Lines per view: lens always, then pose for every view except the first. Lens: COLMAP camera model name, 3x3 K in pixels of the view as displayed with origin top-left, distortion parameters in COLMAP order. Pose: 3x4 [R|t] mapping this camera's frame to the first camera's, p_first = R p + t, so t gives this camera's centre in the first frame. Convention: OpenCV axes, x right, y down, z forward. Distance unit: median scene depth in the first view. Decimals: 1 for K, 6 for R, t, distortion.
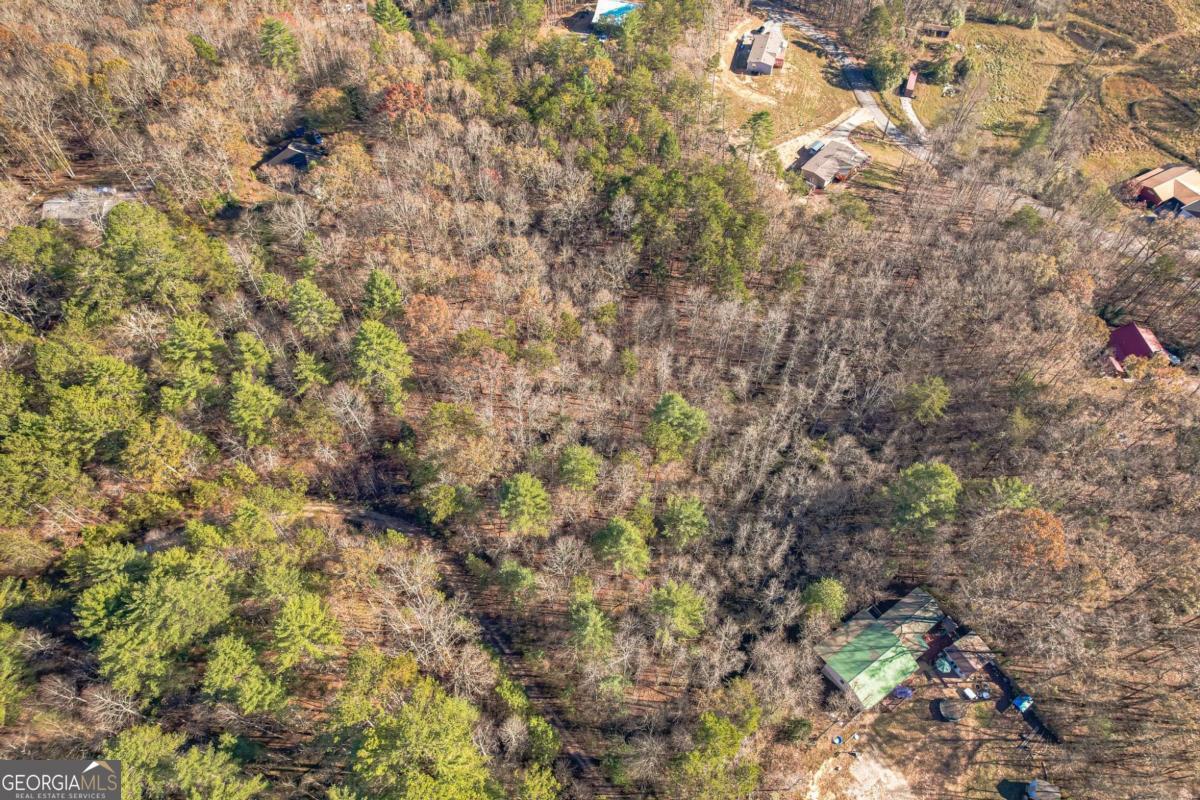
lens RADIAL K [[758.2, 0, 607.3], [0, 758.2, 407.8], [0, 0, 1]] dist [-0.080736, 0.074693]
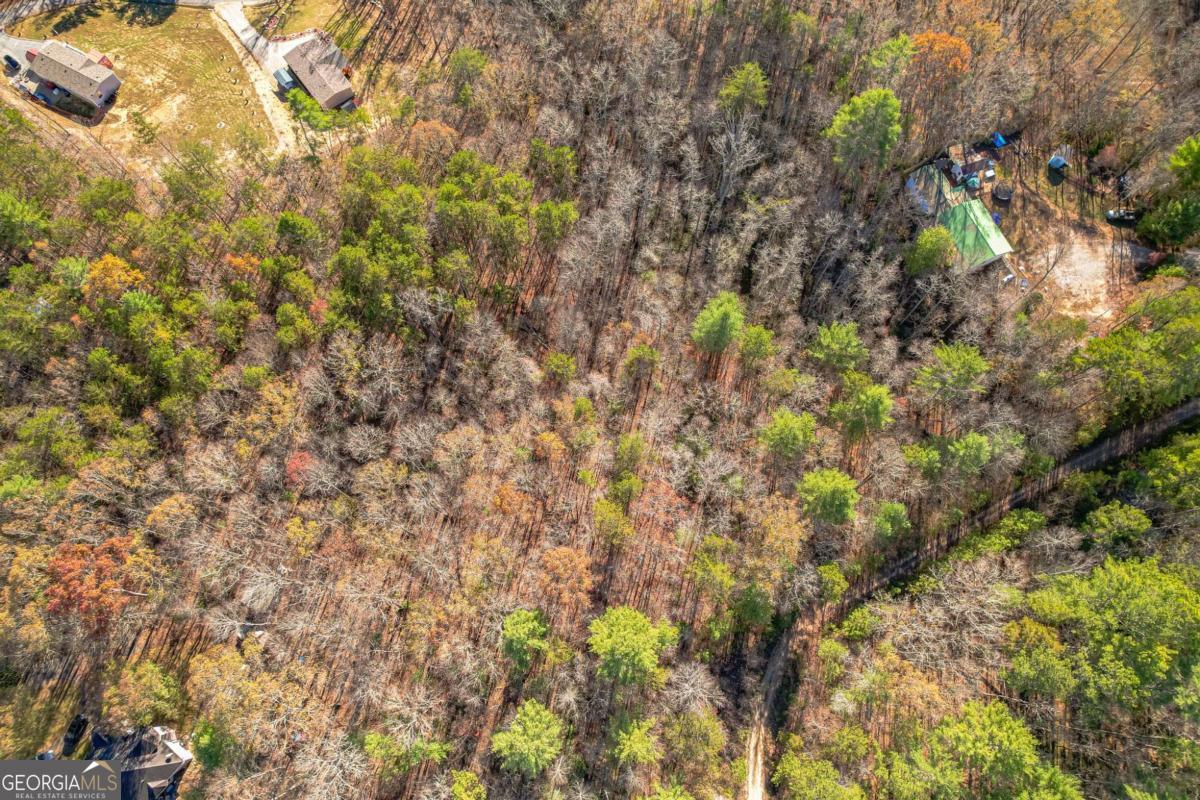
lens RADIAL K [[771.5, 0, 603.0], [0, 771.5, 399.4], [0, 0, 1]] dist [-0.081577, 0.077214]
pose [[0.197927, -0.934391, 0.296206, -0.256724], [0.815374, 0.324666, 0.479331, -0.448188], [-0.544051, 0.146646, 0.826138, 0.287255]]
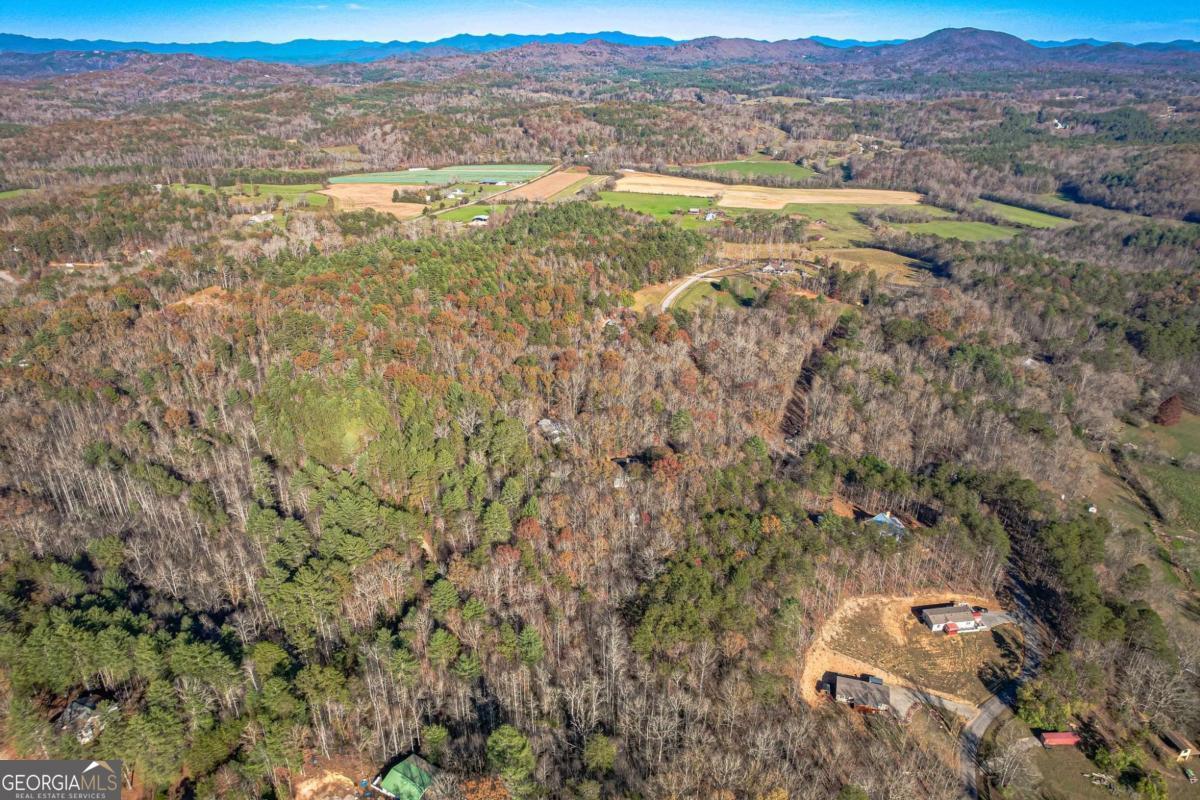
lens RADIAL K [[771.5, 0, 603.0], [0, 771.5, 399.4], [0, 0, 1]] dist [-0.081577, 0.077214]
pose [[0.410561, 0.384071, -0.827000, 1.167831], [-0.760645, 0.644423, -0.078340, -0.280950], [0.502850, 0.661217, 0.556717, -0.183733]]
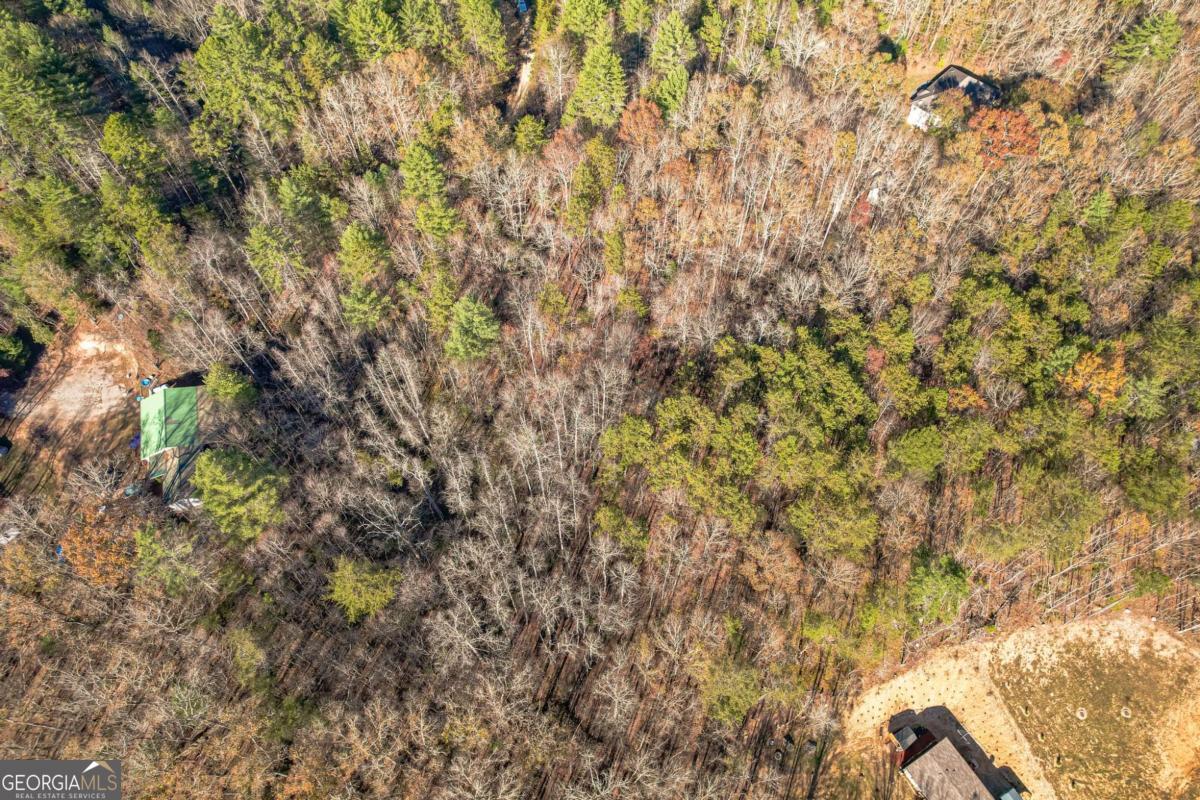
lens RADIAL K [[771.5, 0, 603.0], [0, 771.5, 399.4], [0, 0, 1]] dist [-0.081577, 0.077214]
pose [[-0.298487, 0.829413, -0.472207, 0.486592], [-0.791134, 0.061735, 0.608520, -0.590198], [0.533866, 0.555214, 0.637749, 0.469536]]
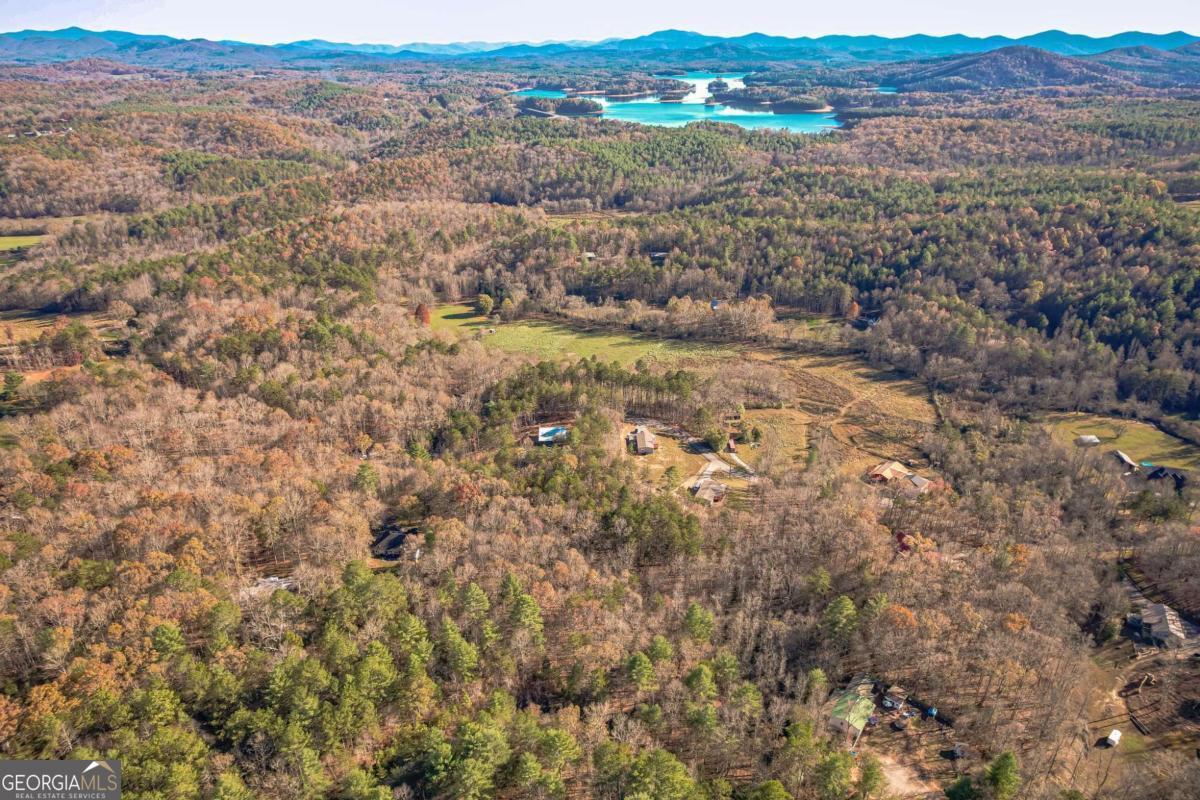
lens RADIAL K [[766.8, 0, 603.4], [0, 766.8, 400.6], [0, 0, 1]] dist [-0.080722, 0.074848]
pose [[0.952113, -0.126542, 0.278331, -0.469599], [0.252851, 0.837683, -0.484100, 0.335491], [-0.171894, 0.531294, 0.829565, -0.599896]]
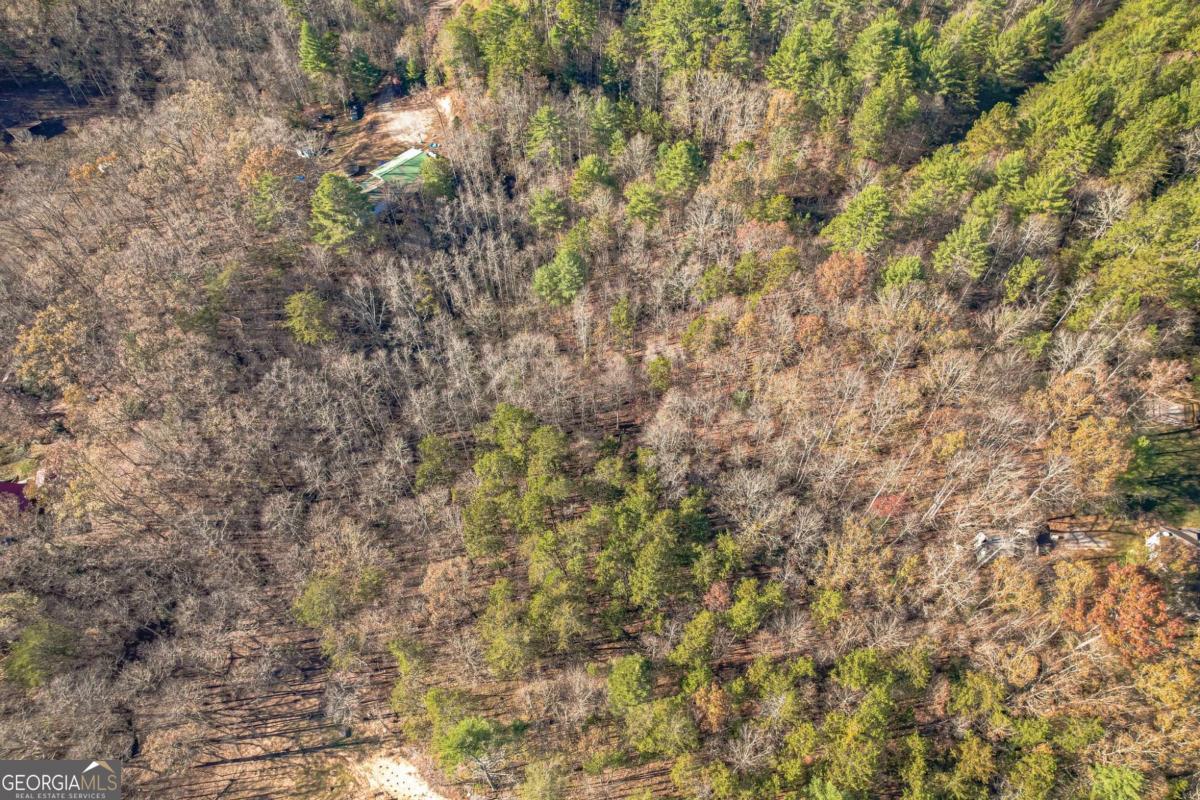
lens RADIAL K [[766.8, 0, 603.4], [0, 766.8, 400.6], [0, 0, 1]] dist [-0.080722, 0.074848]
pose [[-0.984313, 0.153074, -0.087730, 0.133232], [-0.139787, -0.373238, 0.917144, -0.870697], [0.107647, 0.915020, 0.388781, 0.661624]]
